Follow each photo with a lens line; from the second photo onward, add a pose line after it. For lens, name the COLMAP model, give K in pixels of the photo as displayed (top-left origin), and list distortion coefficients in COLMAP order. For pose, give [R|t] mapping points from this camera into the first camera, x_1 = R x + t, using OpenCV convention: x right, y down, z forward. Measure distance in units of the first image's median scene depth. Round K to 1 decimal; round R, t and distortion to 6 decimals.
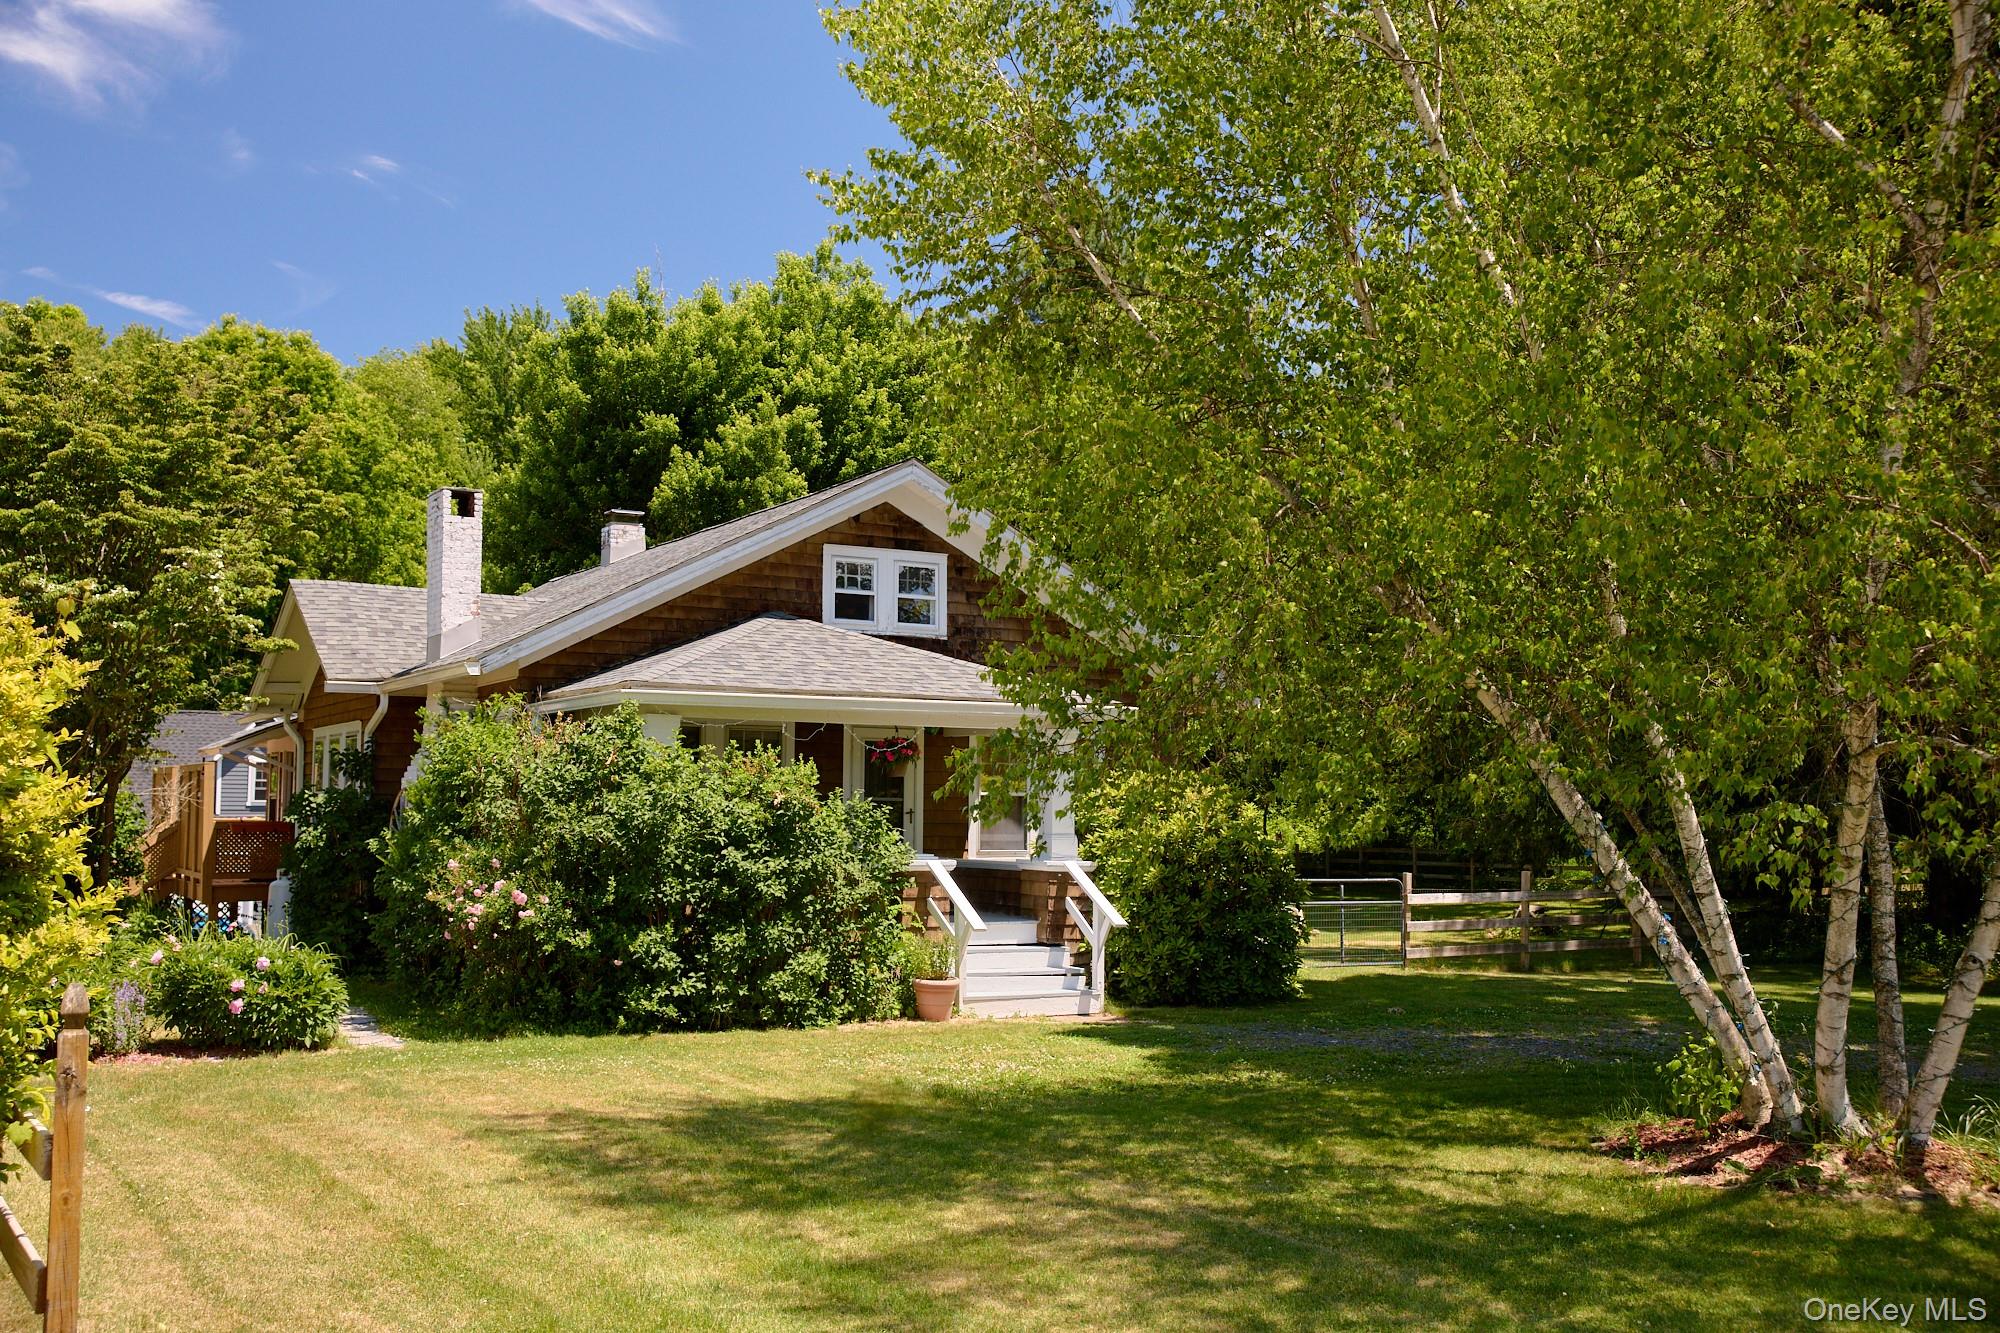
lens RADIAL K [[2022.1, 0, 1000.0], [0, 2022.1, 666.5], [0, 0, 1]] dist [-0.001377, 0.013895]
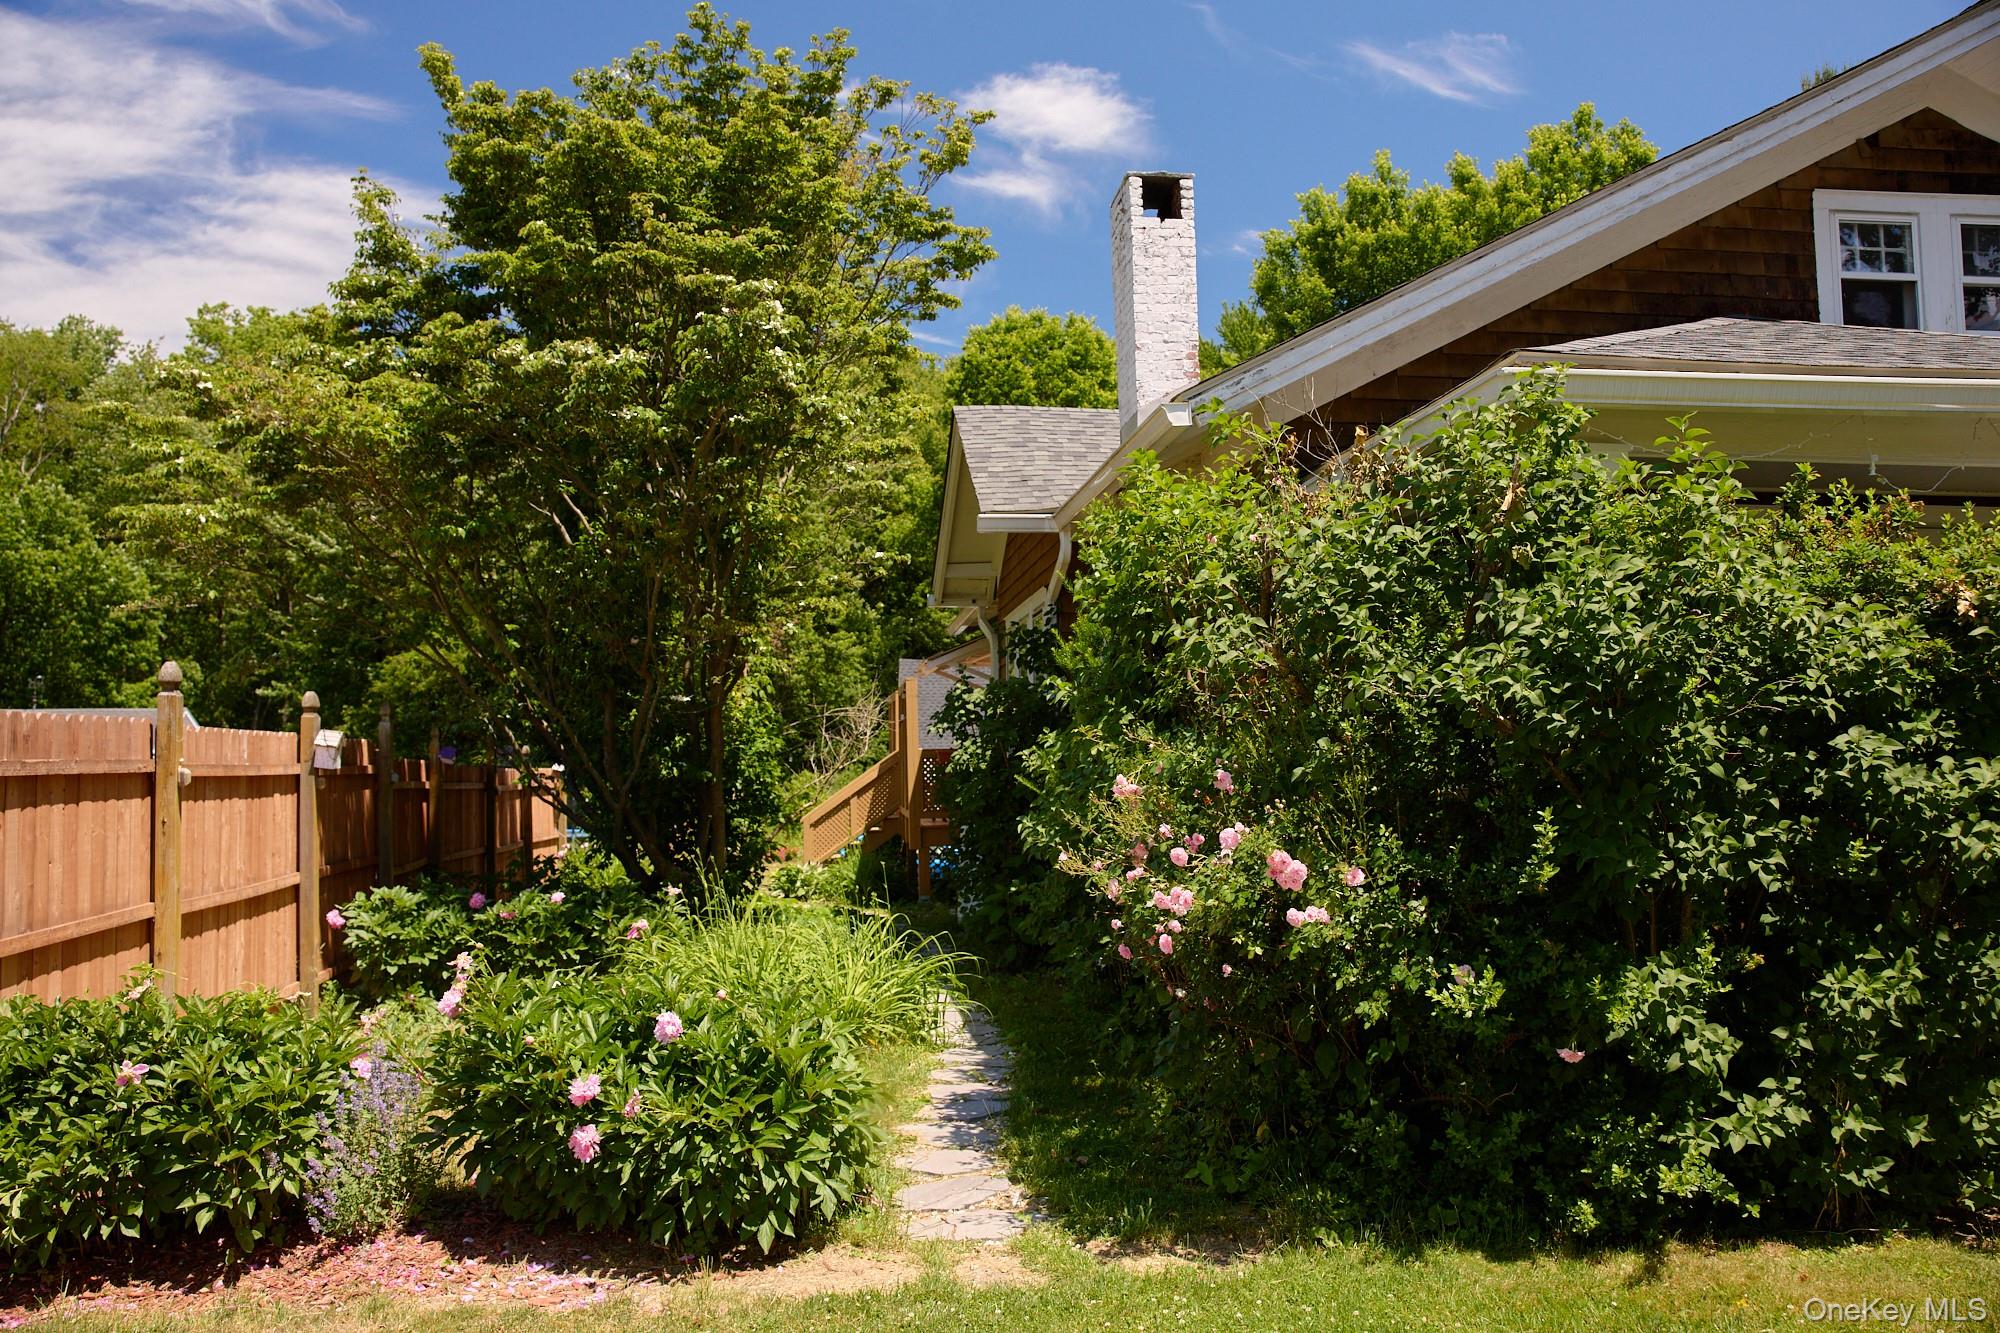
lens RADIAL K [[1567.5, 0, 975.0], [0, 1567.5, 658.2], [0, 0, 1]] dist [-0.120992, 0.154450]
pose [[0.910580, -0.042366, -0.411156, -0.164029], [0.044727, 0.998992, -0.003881, 0.070997], [0.410906, -0.014856, 0.911557, 0.688913]]
